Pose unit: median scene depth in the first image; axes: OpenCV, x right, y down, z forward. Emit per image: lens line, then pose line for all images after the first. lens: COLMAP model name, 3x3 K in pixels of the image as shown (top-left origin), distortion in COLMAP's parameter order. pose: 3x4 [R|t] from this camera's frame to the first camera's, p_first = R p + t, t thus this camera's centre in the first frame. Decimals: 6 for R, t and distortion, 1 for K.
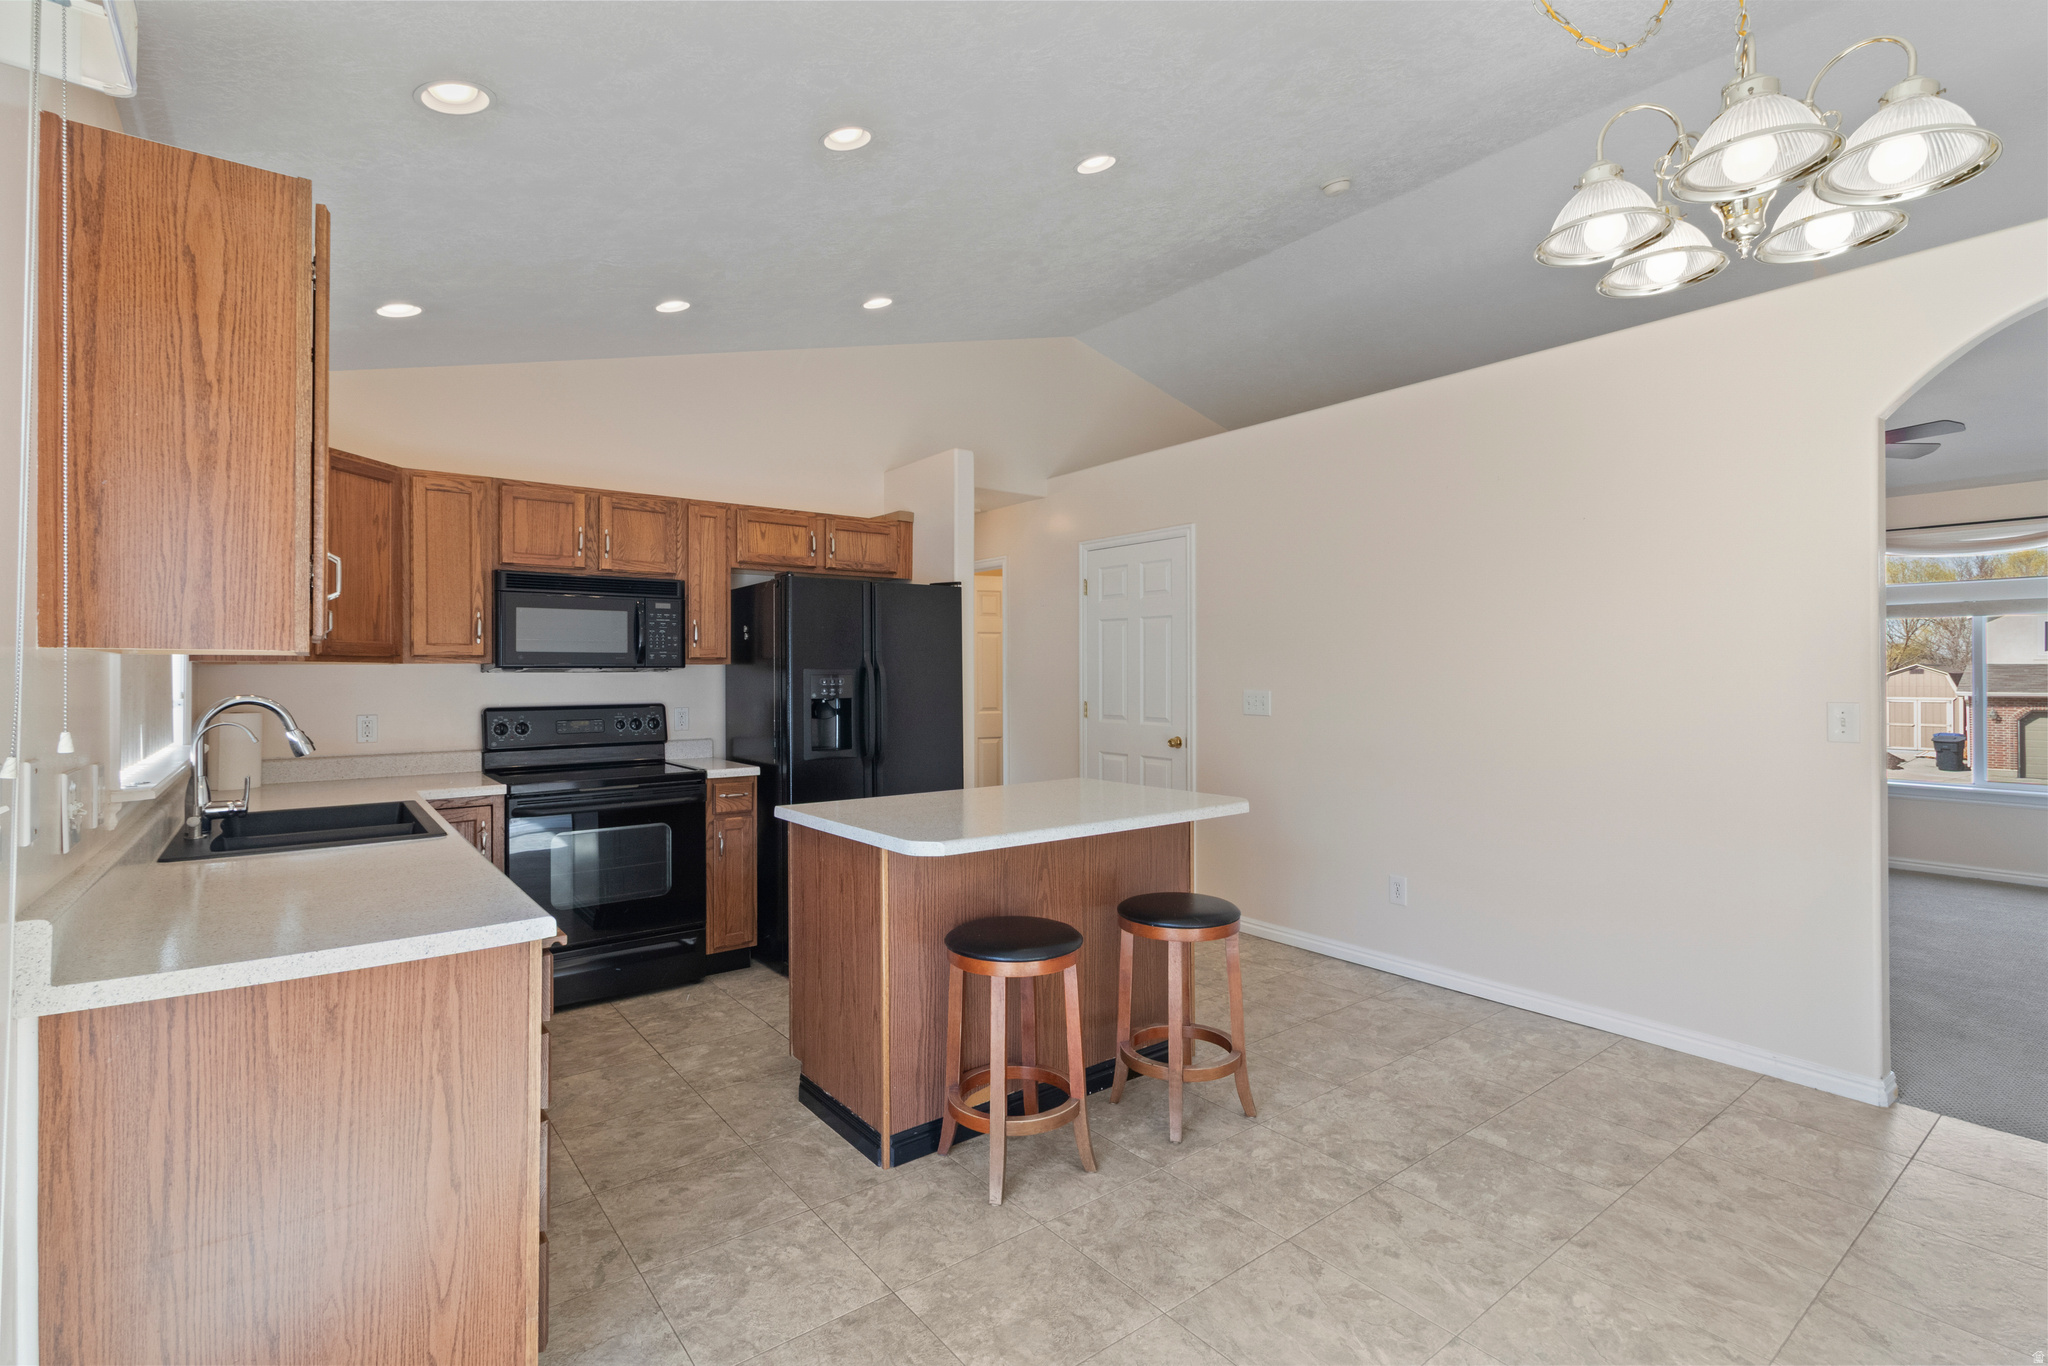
lens RADIAL K [[950.5, 0, 1029.7], [0, 950.5, 670.2], [0, 0, 1]] dist [0.000055, -0.000081]
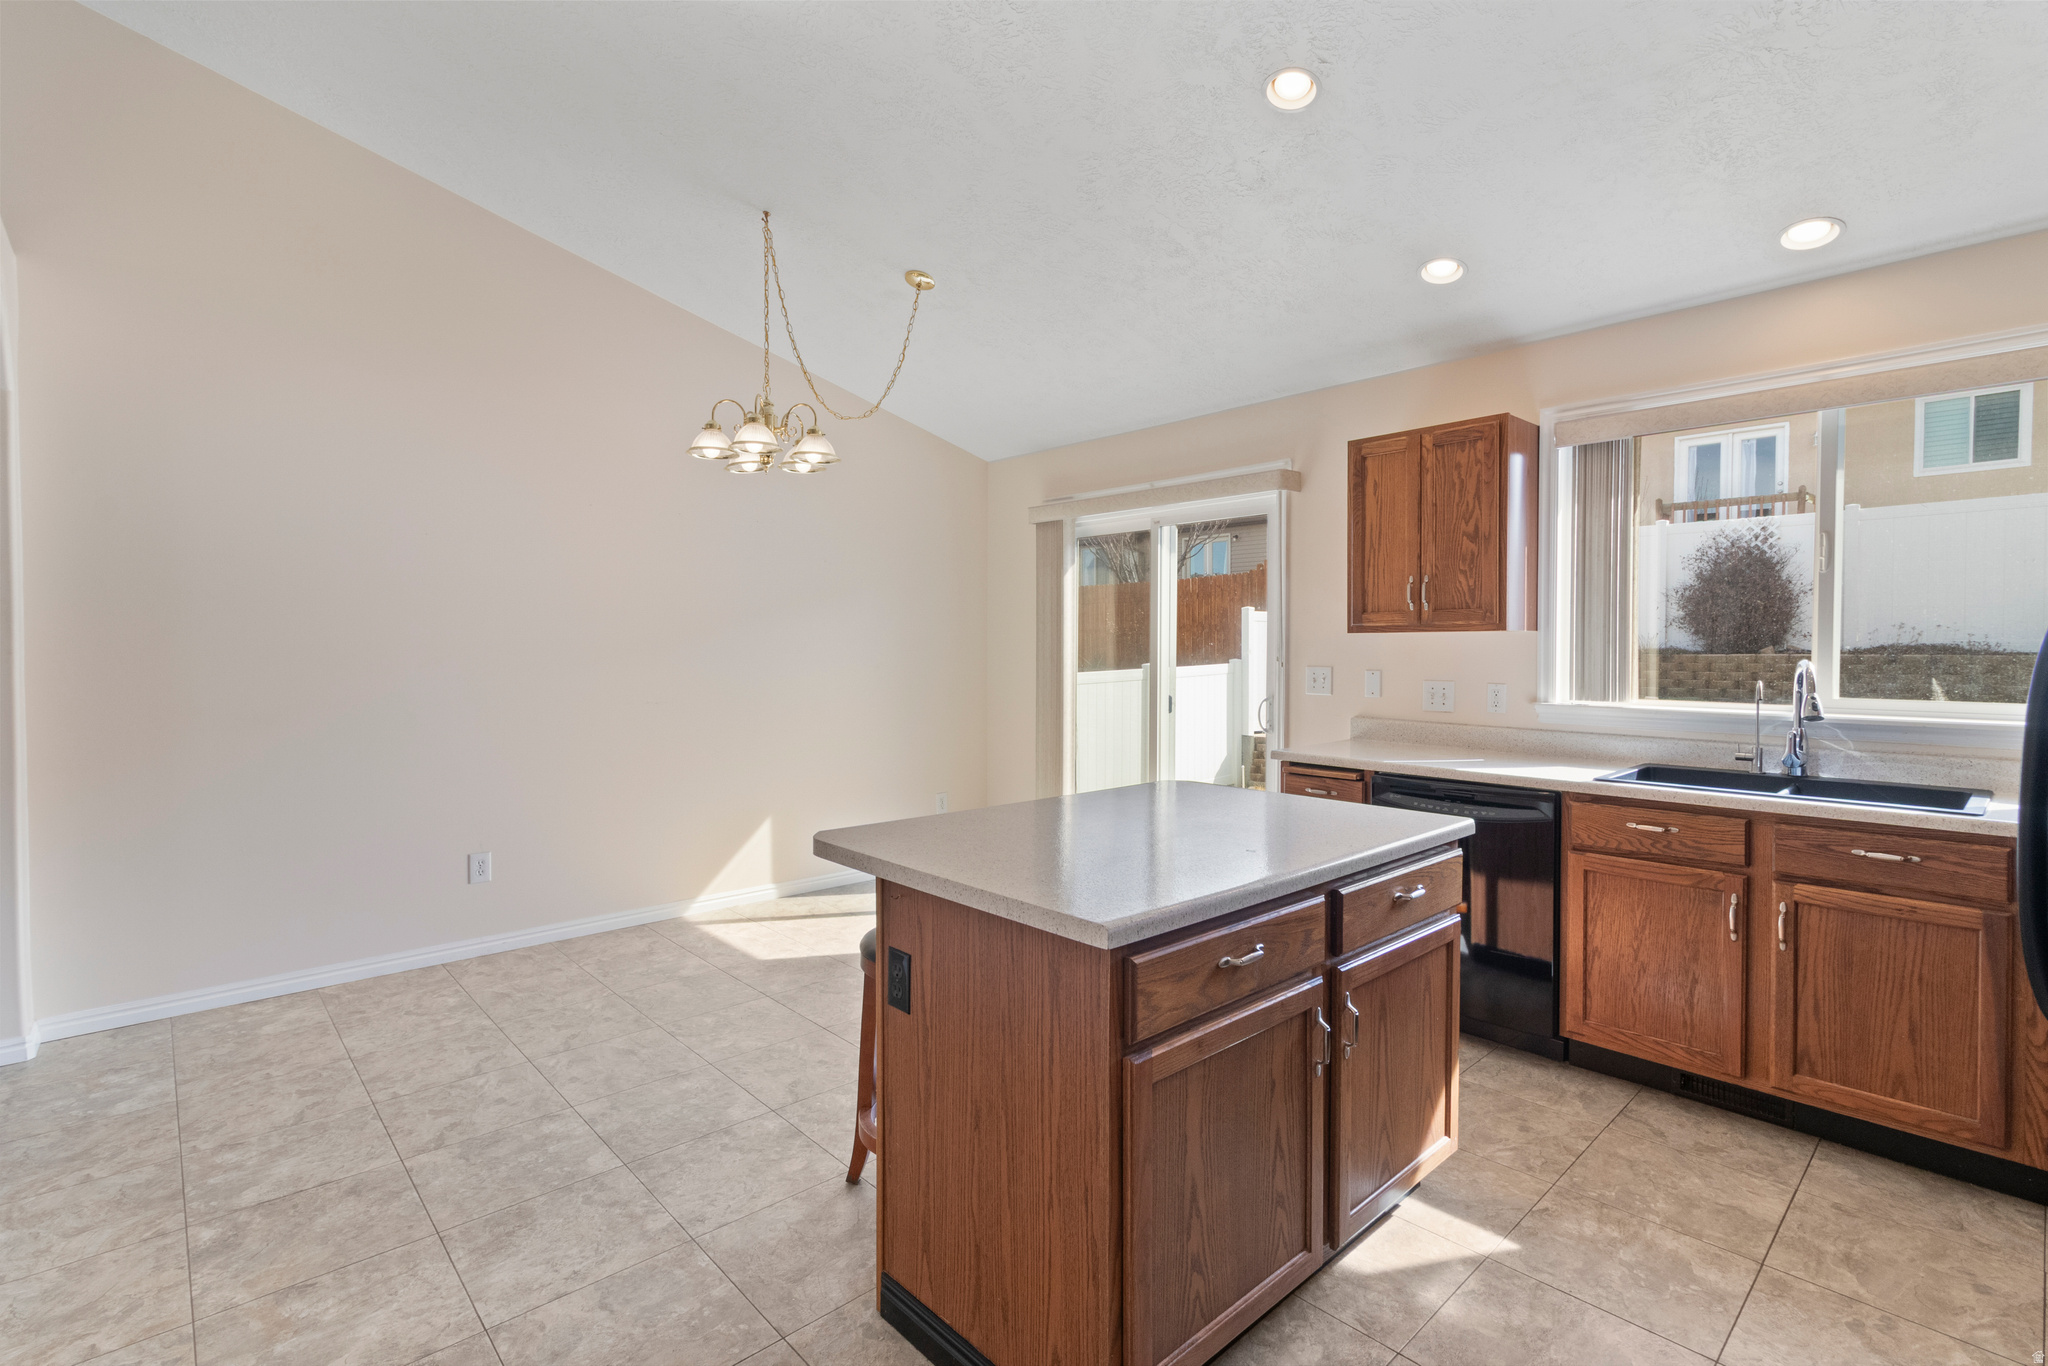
lens RADIAL K [[950.5, 0, 1032.2], [0, 950.5, 667.6], [0, 0, 1]] dist [0.000055, -0.000081]
pose [[-0.996065, 0.004729, -0.088497, 0.139065], [0.002836, 0.999765, 0.021509, 0.007926], [0.088578, 0.021173, -0.995844, 1.687975]]
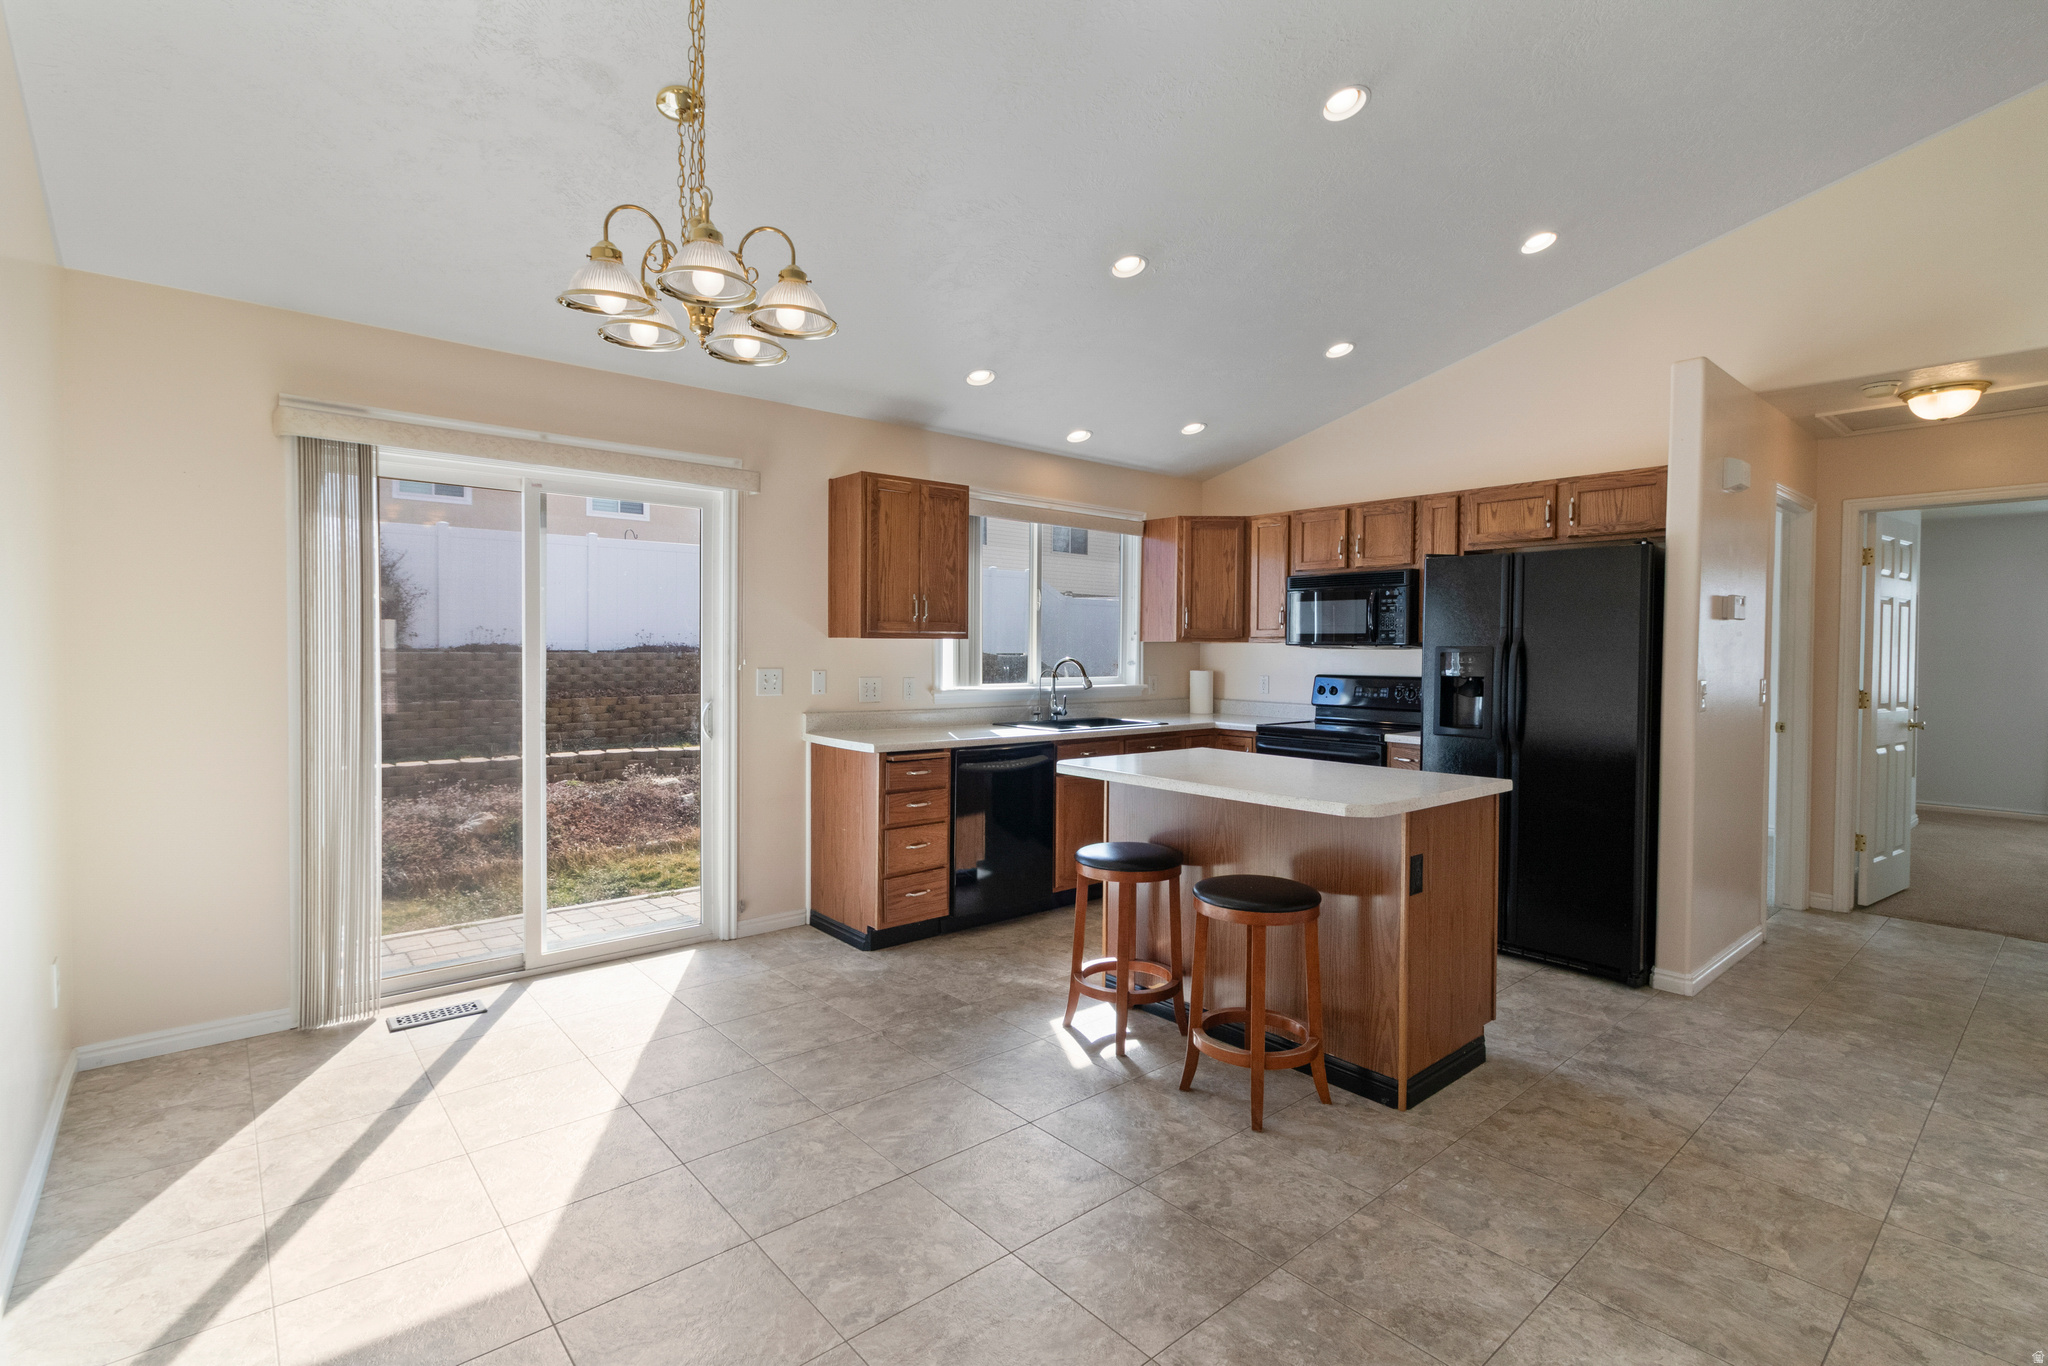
lens RADIAL K [[950.5, 0, 1032.0], [0, 950.5, 672.5], [0, 0, 1]] dist [0.000055, -0.000081]
pose [[0.053443, 0.028767, -0.998156, 1.047427], [-0.006609, 0.999573, 0.028454, 0.000116], [0.998549, 0.005076, 0.053611, 0.676957]]
